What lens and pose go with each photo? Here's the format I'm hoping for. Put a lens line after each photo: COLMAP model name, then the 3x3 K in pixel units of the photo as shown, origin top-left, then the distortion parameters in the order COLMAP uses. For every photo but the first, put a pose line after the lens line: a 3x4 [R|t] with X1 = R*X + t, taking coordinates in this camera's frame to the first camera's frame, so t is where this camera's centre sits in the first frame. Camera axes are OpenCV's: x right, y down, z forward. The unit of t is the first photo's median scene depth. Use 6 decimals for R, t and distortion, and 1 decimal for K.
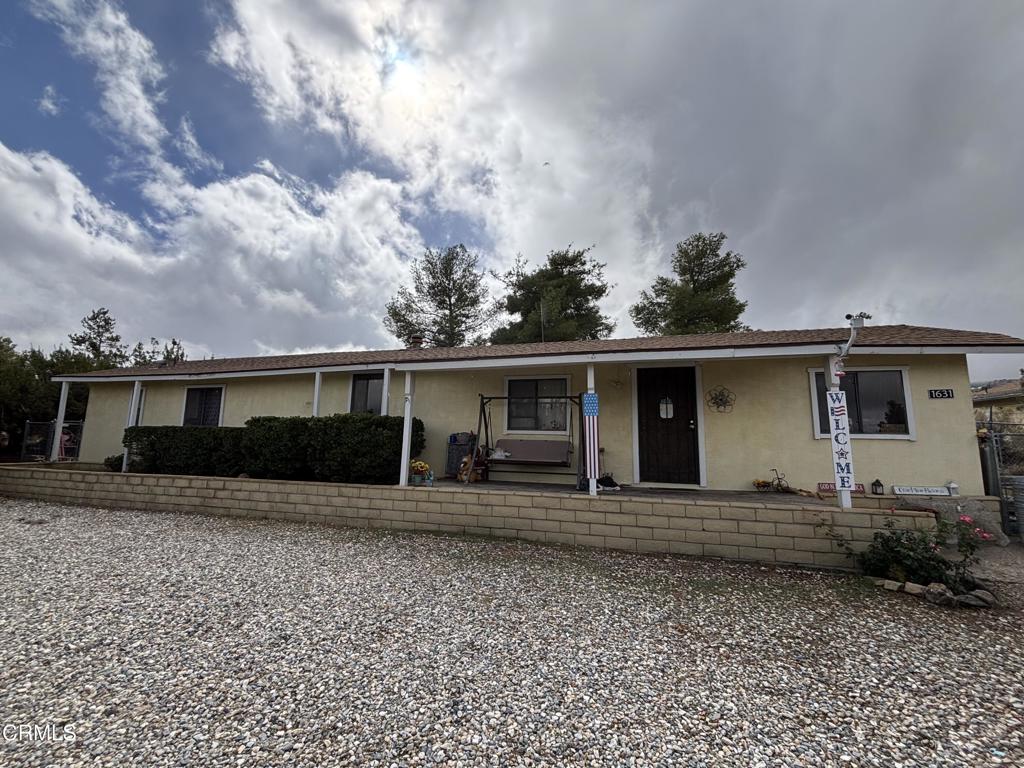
lens RADIAL K [[409.3, 0, 509.4], [0, 409.3, 384.7], [0, 0, 1]] dist [0.000600, 0.000160]
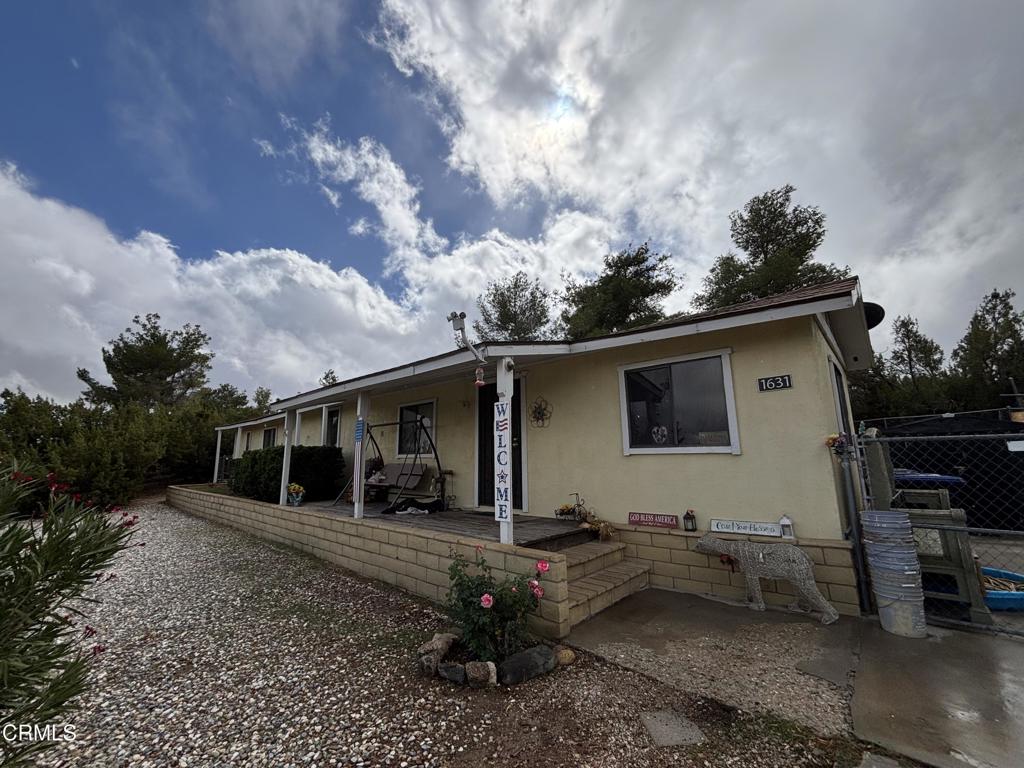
lens RADIAL K [[409.3, 0, 509.4], [0, 409.3, 384.7], [0, 0, 1]] dist [0.000600, 0.000160]
pose [[0.891522, -0.107539, -0.440027, 0.751335], [0.088383, 0.994037, -0.063865, 0.023027], [0.444271, 0.018046, 0.895711, 0.160159]]
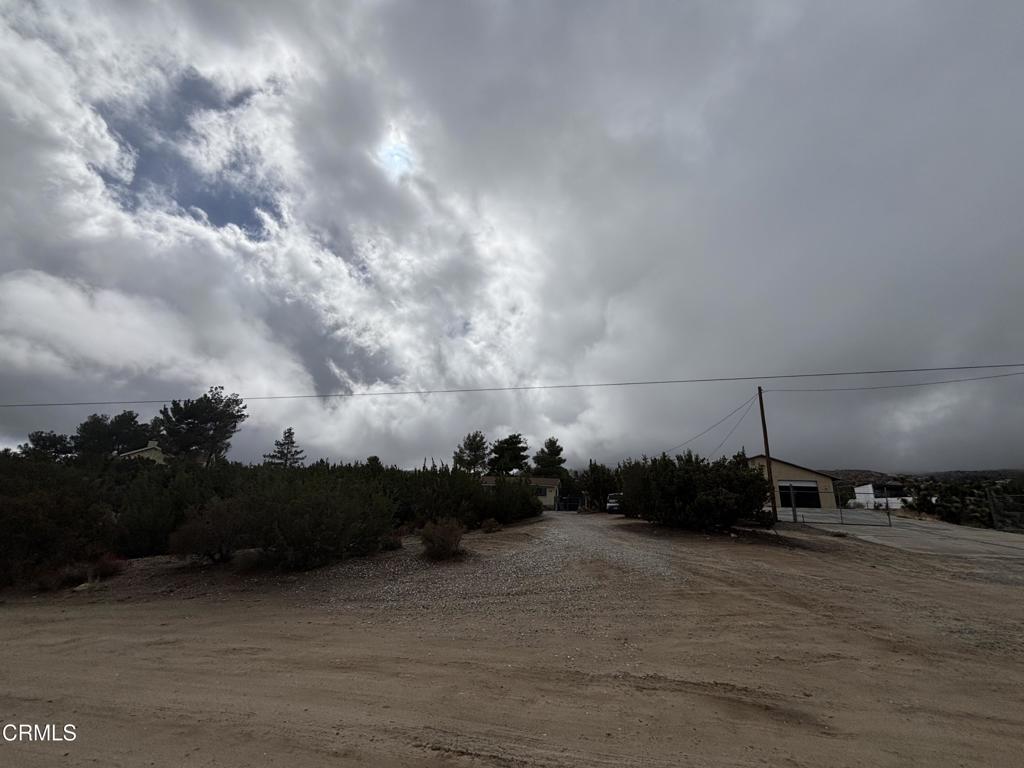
lens RADIAL K [[409.3, 0, 509.4], [0, 409.3, 384.7], [0, 0, 1]] dist [0.000600, 0.000160]
pose [[0.998313, 0.043776, 0.038133, -0.072092], [-0.036844, 0.985338, -0.166588, -0.492579], [-0.044867, 0.164902, 0.985289, -5.264891]]
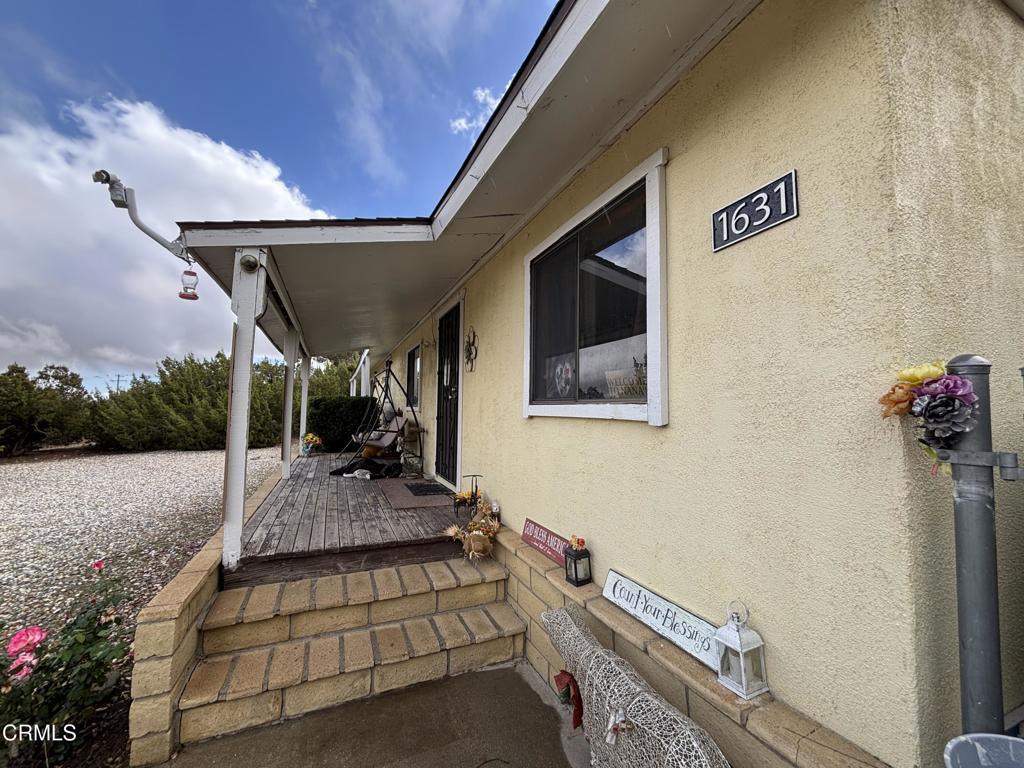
lens RADIAL K [[413.0, 0, 512.0], [0, 413.0, 384.0], [0, 0, 1]] dist [0.000862, -0.000039]
pose [[0.631126, -0.057427, -0.773552, 0.889713], [0.102795, 0.994652, 0.010027, 0.075459], [0.768839, -0.085846, 0.633654, 0.591092]]
